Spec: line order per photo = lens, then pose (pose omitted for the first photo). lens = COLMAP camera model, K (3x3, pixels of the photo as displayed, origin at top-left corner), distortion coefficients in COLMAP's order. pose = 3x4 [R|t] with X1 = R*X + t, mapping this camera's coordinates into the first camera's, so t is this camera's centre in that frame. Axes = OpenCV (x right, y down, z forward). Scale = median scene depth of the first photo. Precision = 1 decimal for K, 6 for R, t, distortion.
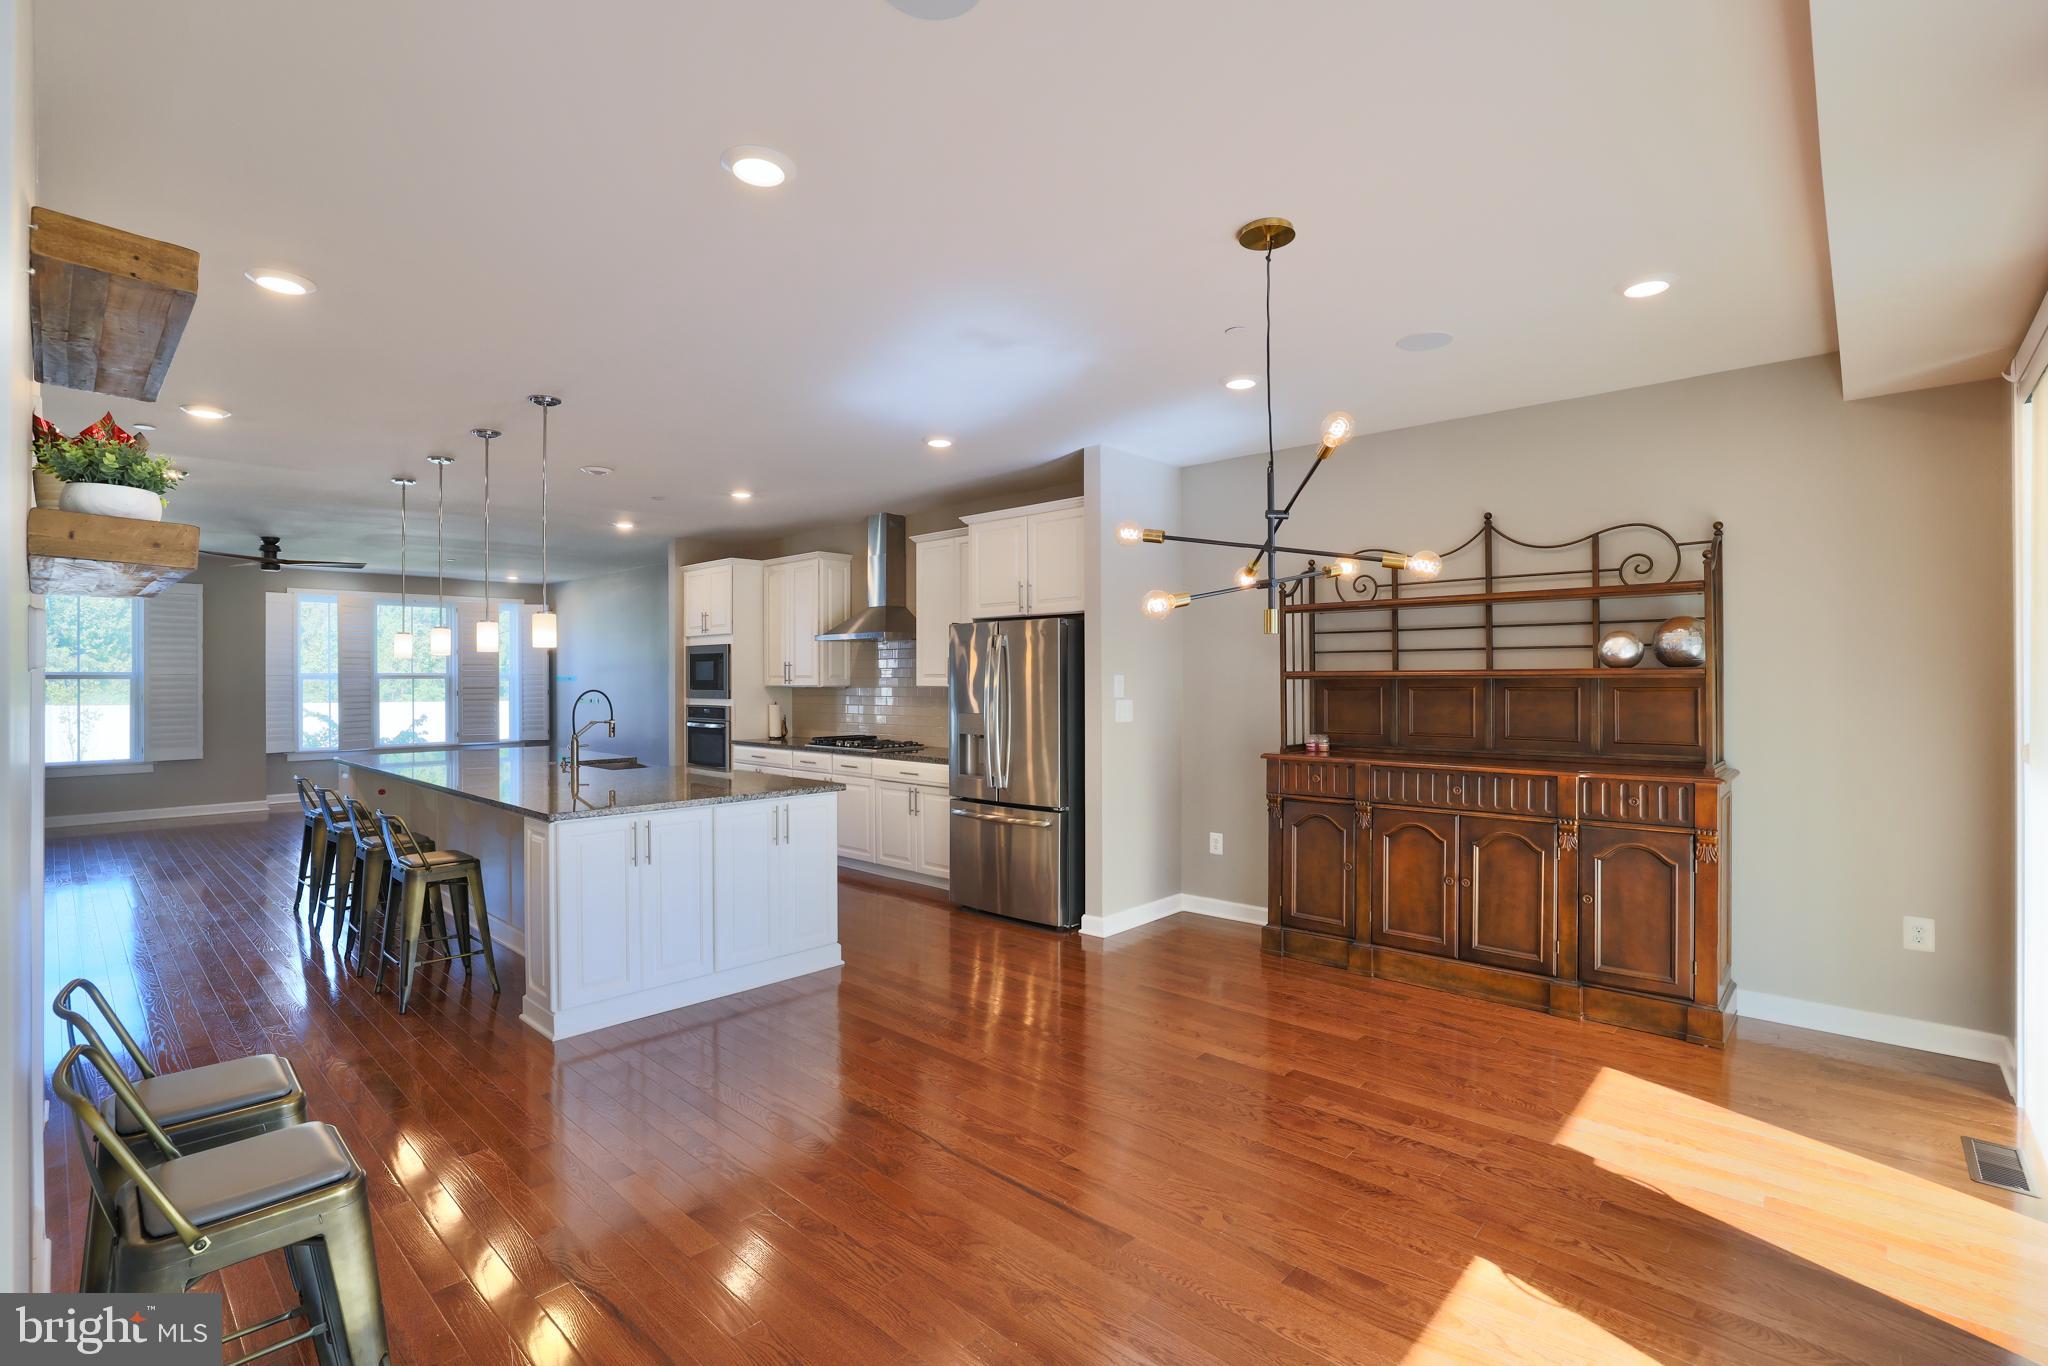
lens RADIAL K [[942.6, 0, 1029.3], [0, 942.6, 672.6], [0, 0, 1]] dist [-0.049514, 0.015250]
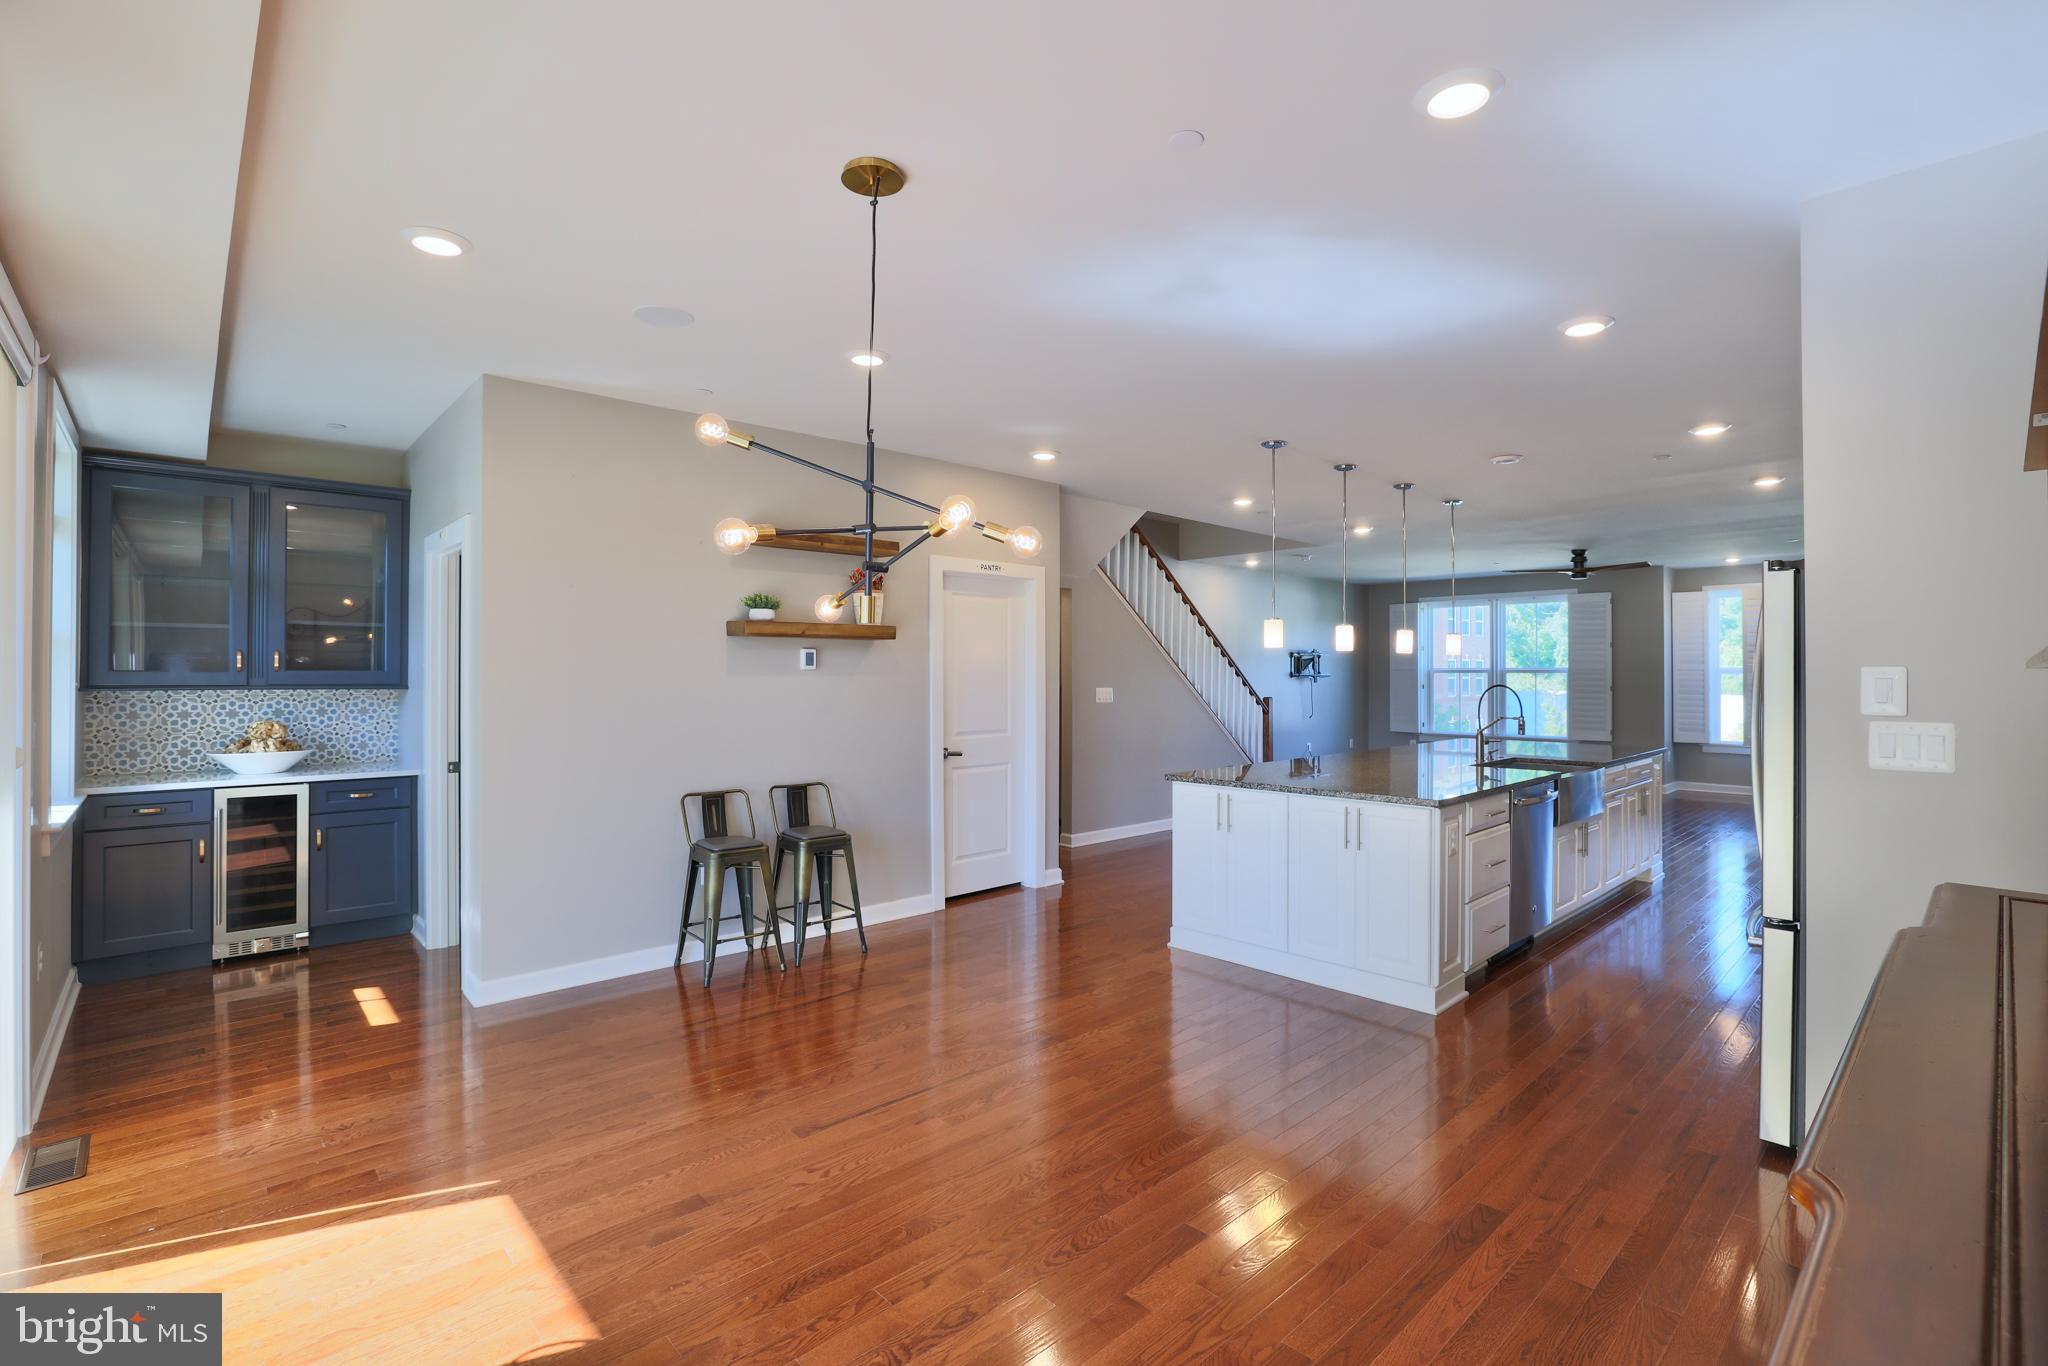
lens RADIAL K [[942.6, 0, 1029.3], [0, 942.6, 672.6], [0, 0, 1]] dist [-0.049514, 0.015250]
pose [[-0.089207, -0.001103, -0.996012, 1.121345], [0.008046, 0.999966, -0.001828, 0.007675], [0.995981, -0.008177, -0.089195, 1.222626]]
